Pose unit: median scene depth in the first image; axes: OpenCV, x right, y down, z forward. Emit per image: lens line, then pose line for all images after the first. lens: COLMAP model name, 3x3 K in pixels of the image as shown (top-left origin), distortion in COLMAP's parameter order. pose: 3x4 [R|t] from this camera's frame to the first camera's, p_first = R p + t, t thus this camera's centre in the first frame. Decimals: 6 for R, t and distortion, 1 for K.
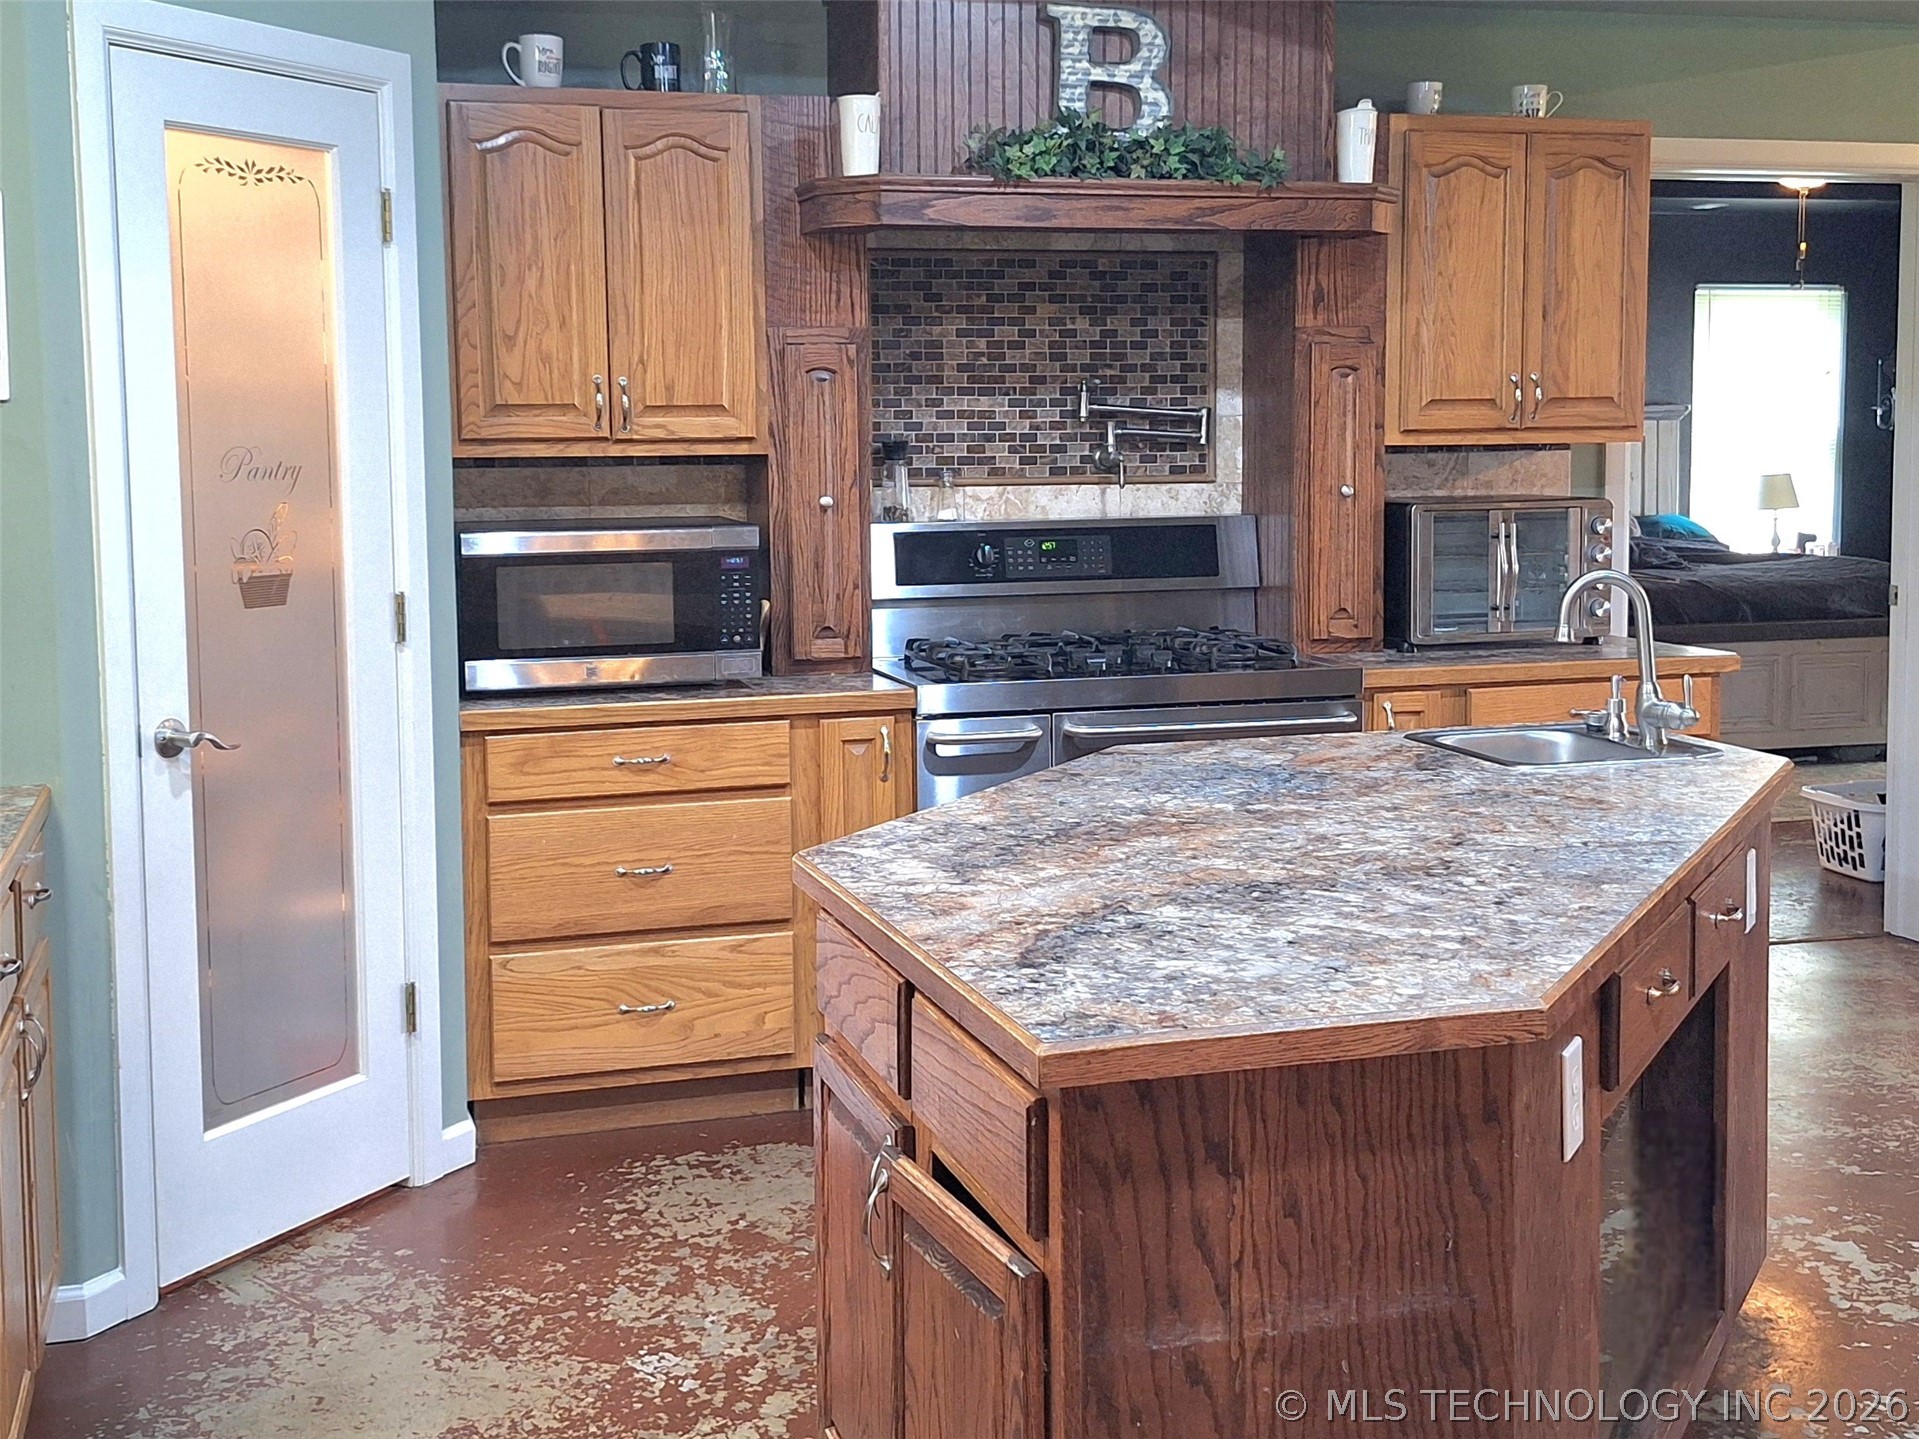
lens RADIAL K [[2283.3, 0, 955.6], [0, 2283.3, 632.7], [0, 0, 1]] dist [0.183556, -0.009033]
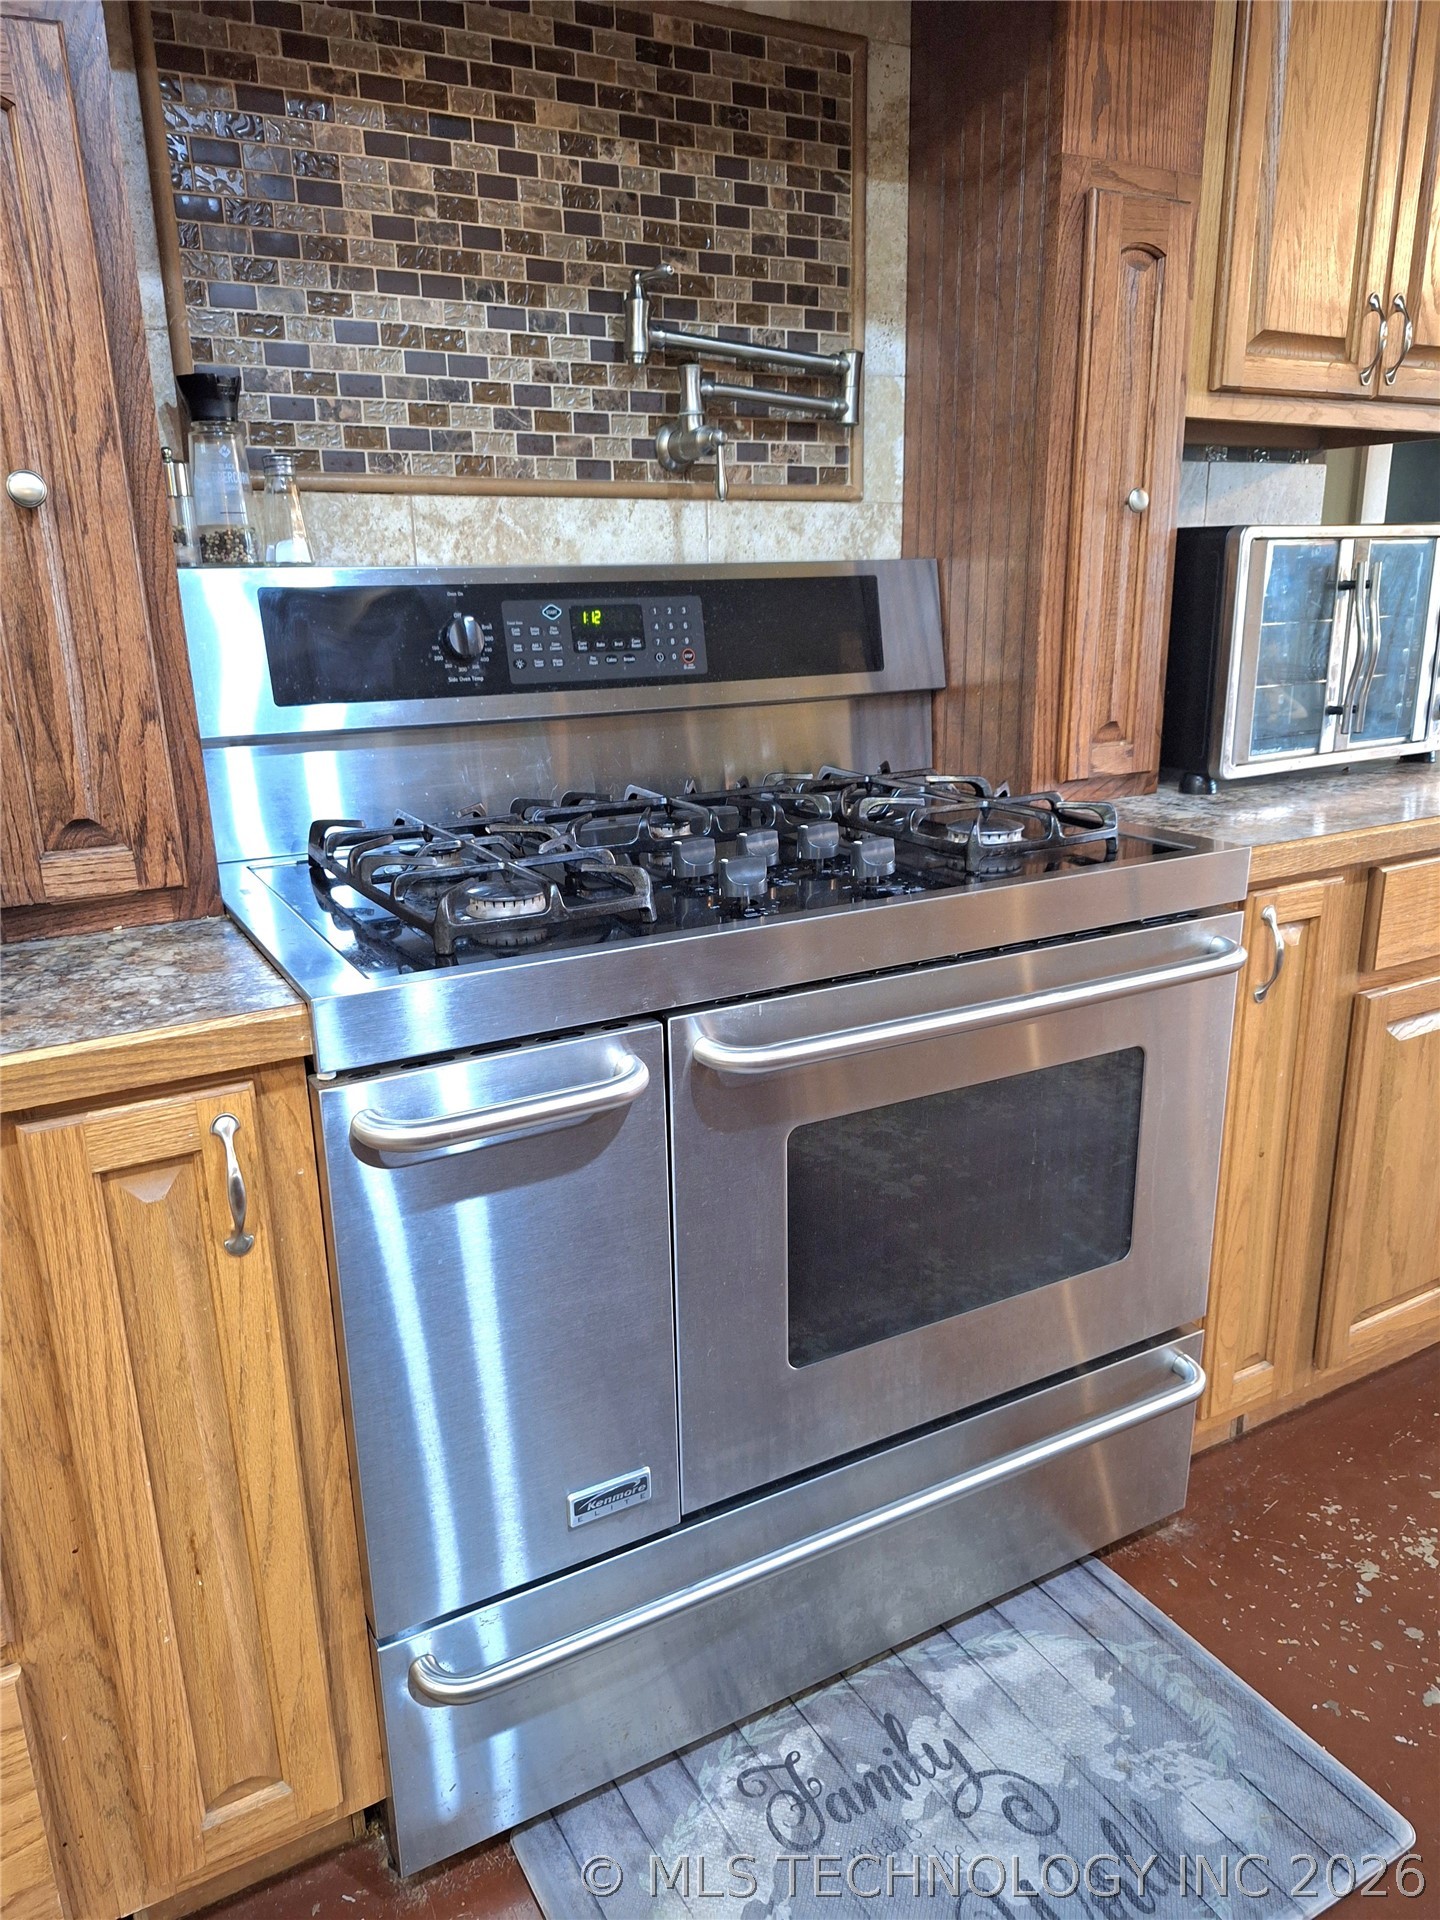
lens RADIAL K [[1380.2, 0, 720.0], [0, 1380.2, 960.0], [0, 0, 1]] dist [0.097132, -0.106534]
pose [[0.977981, -0.066446, 0.197832, 0.002907], [0.029813, 0.982719, 0.182685, -0.018456], [-0.206552, -0.172764, 0.963062, 0.675533]]
